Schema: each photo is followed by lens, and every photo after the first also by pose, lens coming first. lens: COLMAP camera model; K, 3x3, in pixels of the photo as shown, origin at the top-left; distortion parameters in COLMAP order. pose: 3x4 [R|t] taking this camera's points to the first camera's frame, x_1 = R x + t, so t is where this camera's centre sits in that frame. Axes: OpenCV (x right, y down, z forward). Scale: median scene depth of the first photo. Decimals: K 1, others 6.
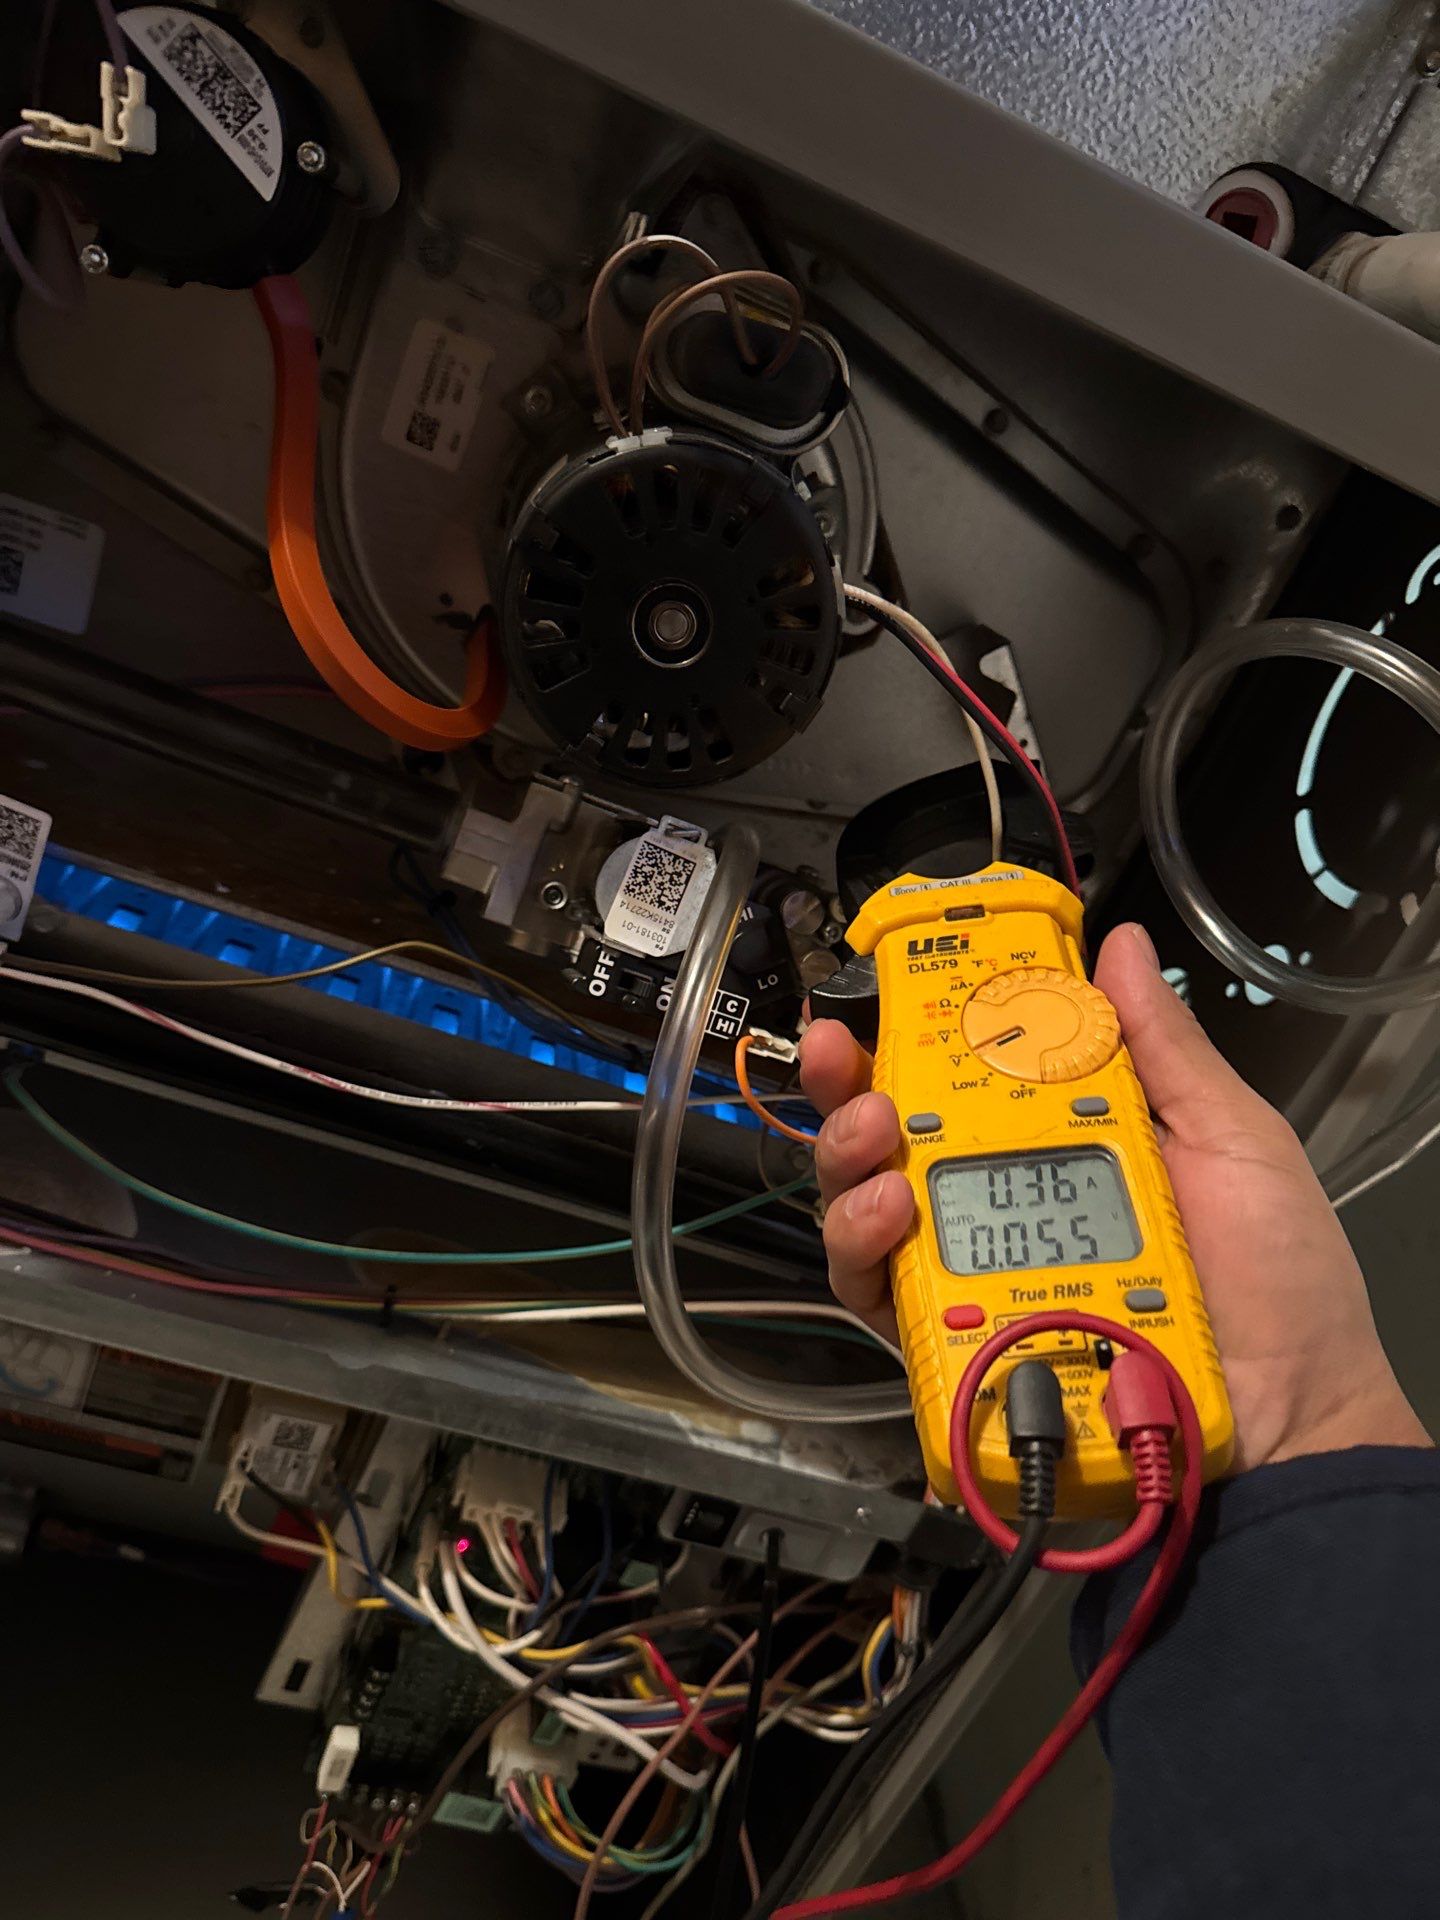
lens RADIAL K [[1483.2, 0, 726.4], [0, 1483.2, 927.3], [0, 0, 1]] dist [-0.015330, -0.006257]
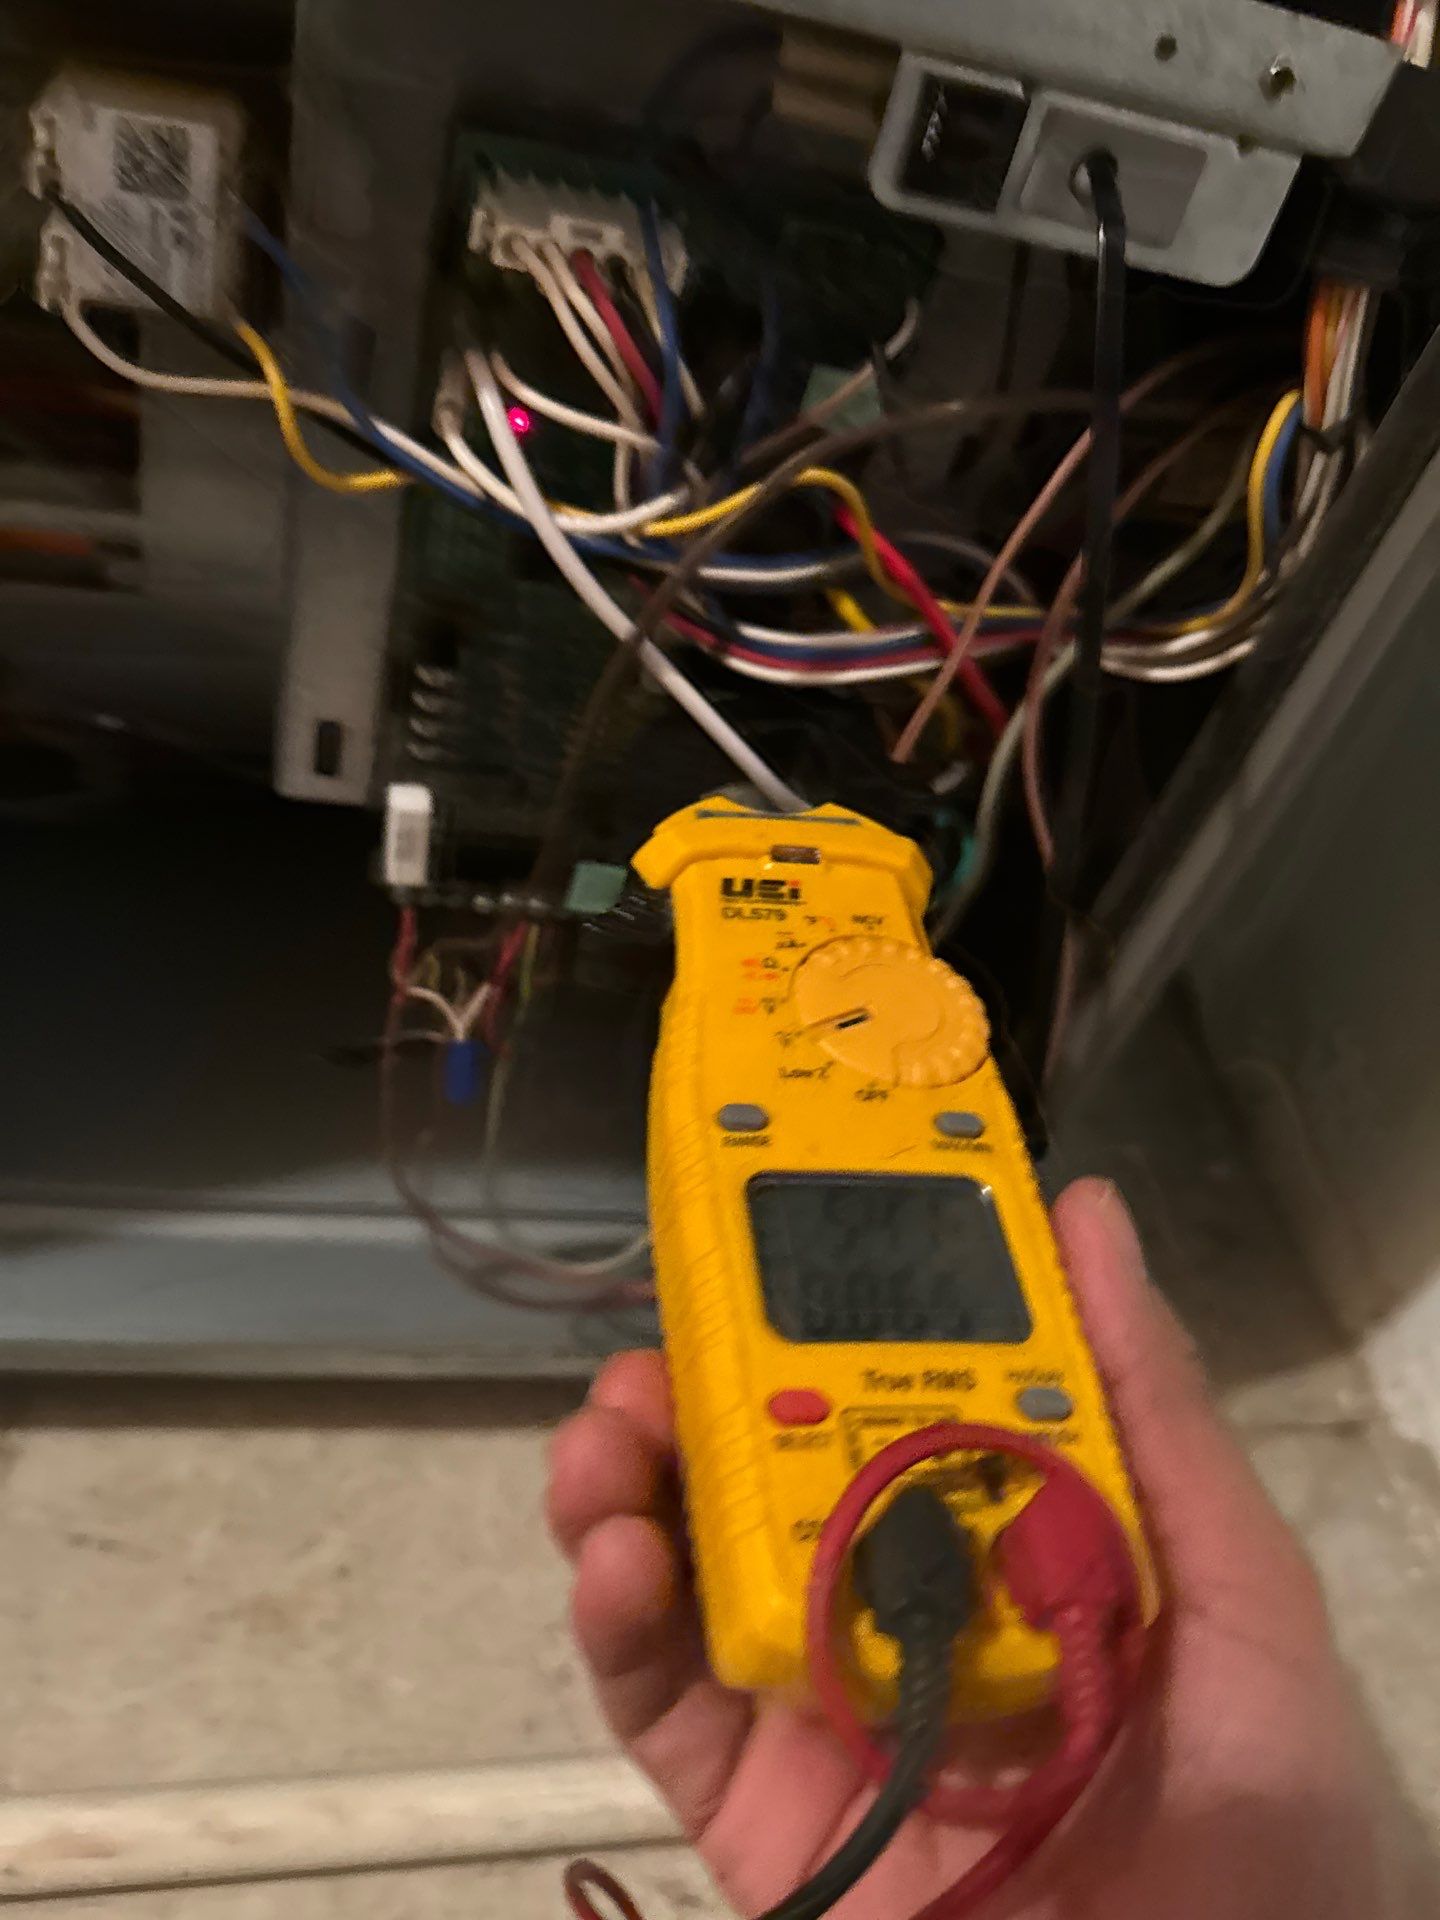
lens RADIAL K [[1428.6, 0, 695.0], [0, 1428.6, 950.6], [0, 0, 1]] dist [0.044406, -0.079396]
pose [[0.986248, -0.131993, -0.099465, -0.088131], [0.158456, 0.926226, 0.342048, 0.460734], [0.046979, -0.353105, 0.934404, 0.432307]]
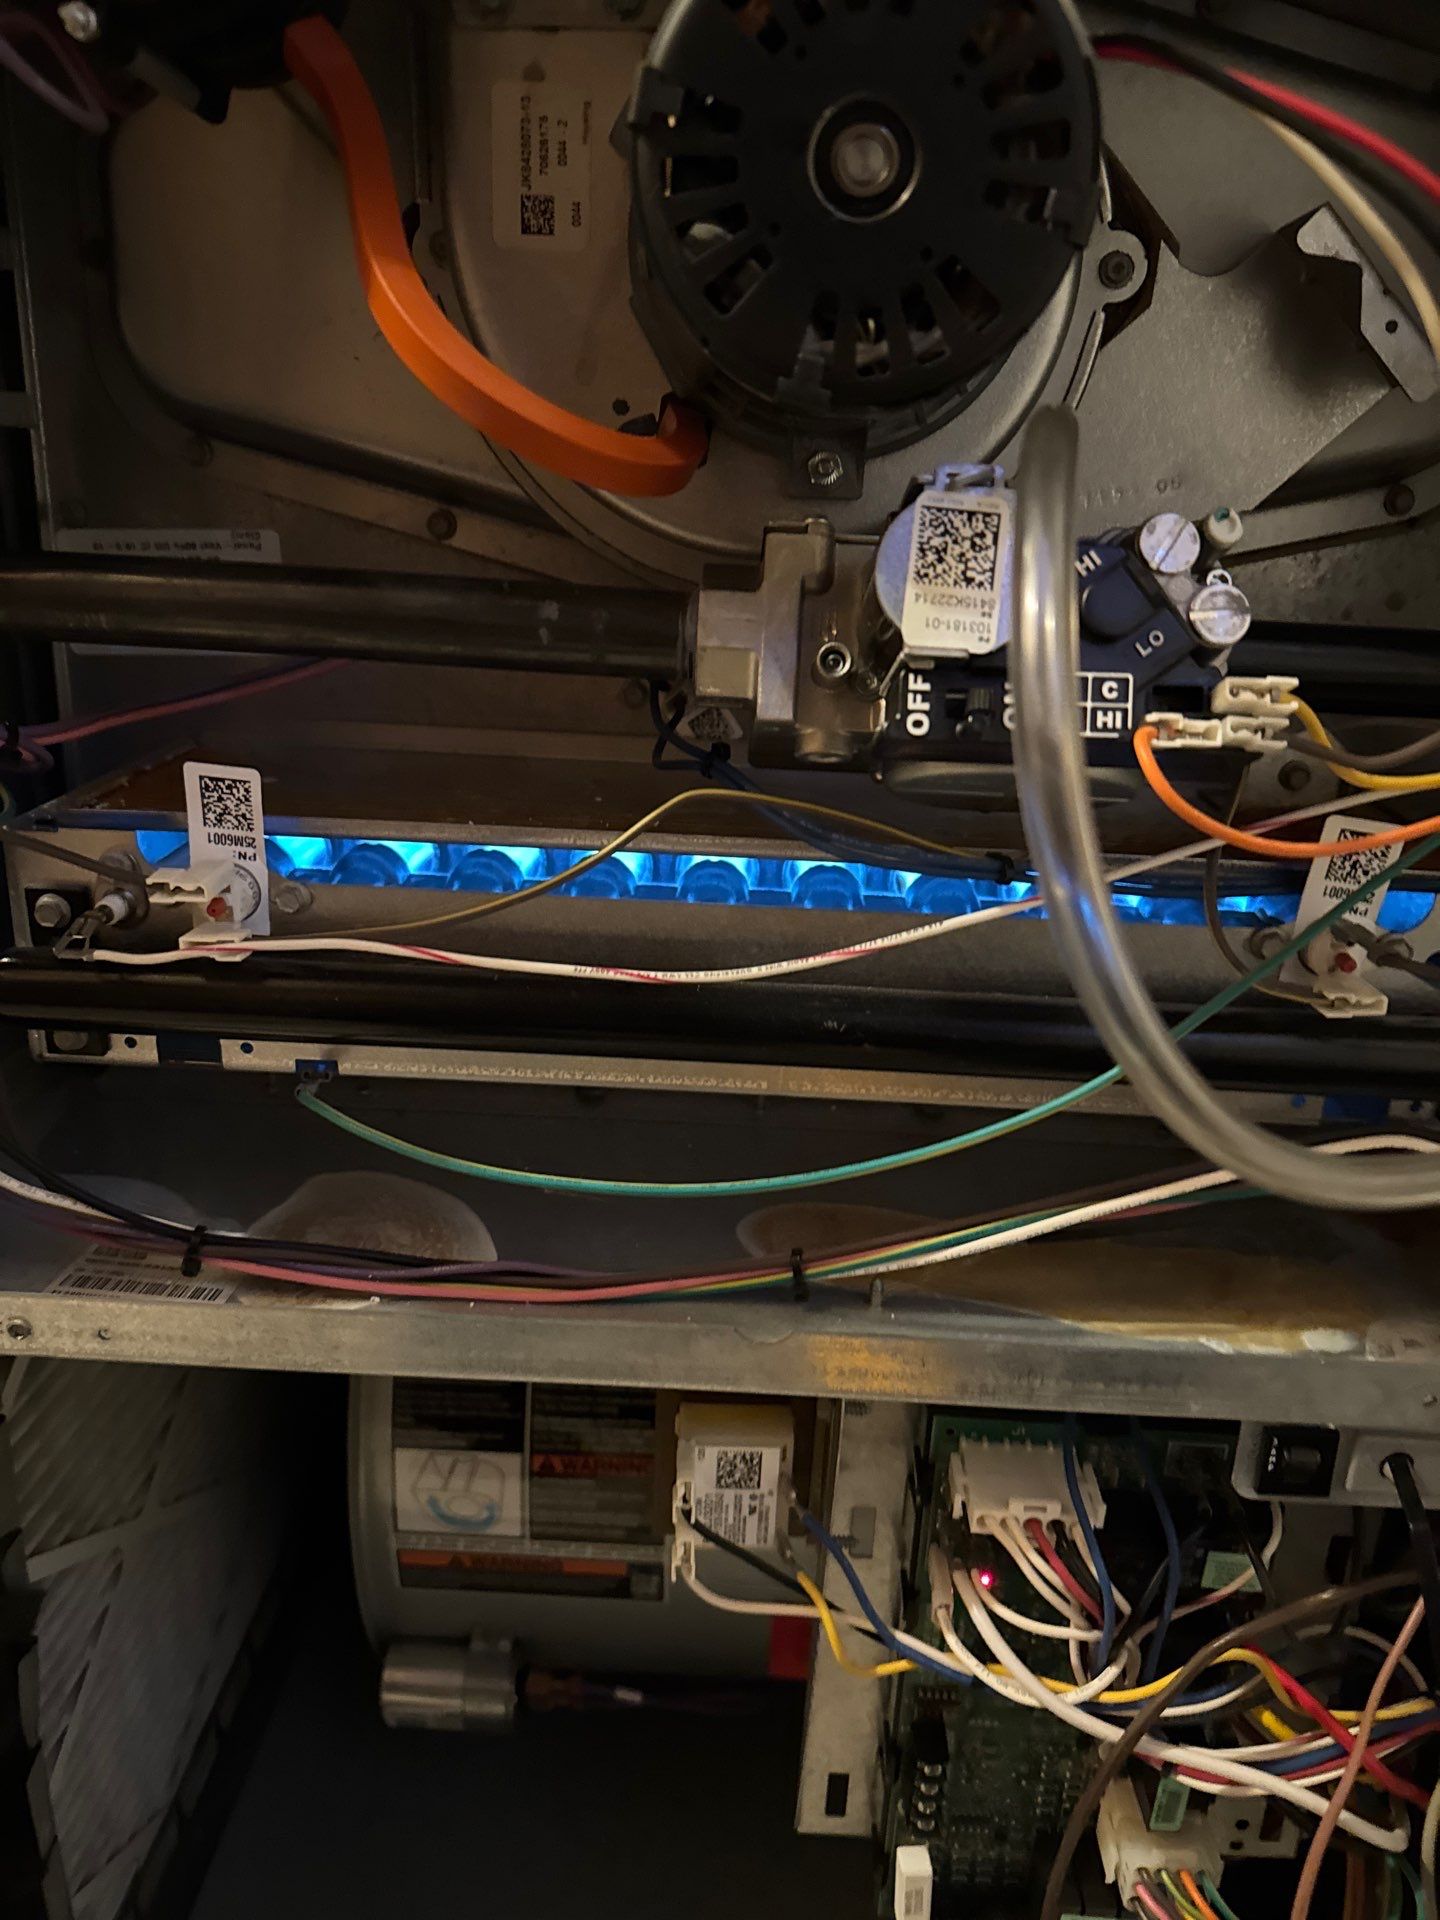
lens RADIAL K [[1428.6, 0, 695.0], [0, 1428.6, 950.6], [0, 0, 1]] dist [0.044406, -0.079396]
pose [[0.924547, -0.296583, -0.239271, -0.042110], [0.271849, 0.953345, -0.131270, 0.169364], [0.267040, 0.056320, 0.962038, 0.221309]]
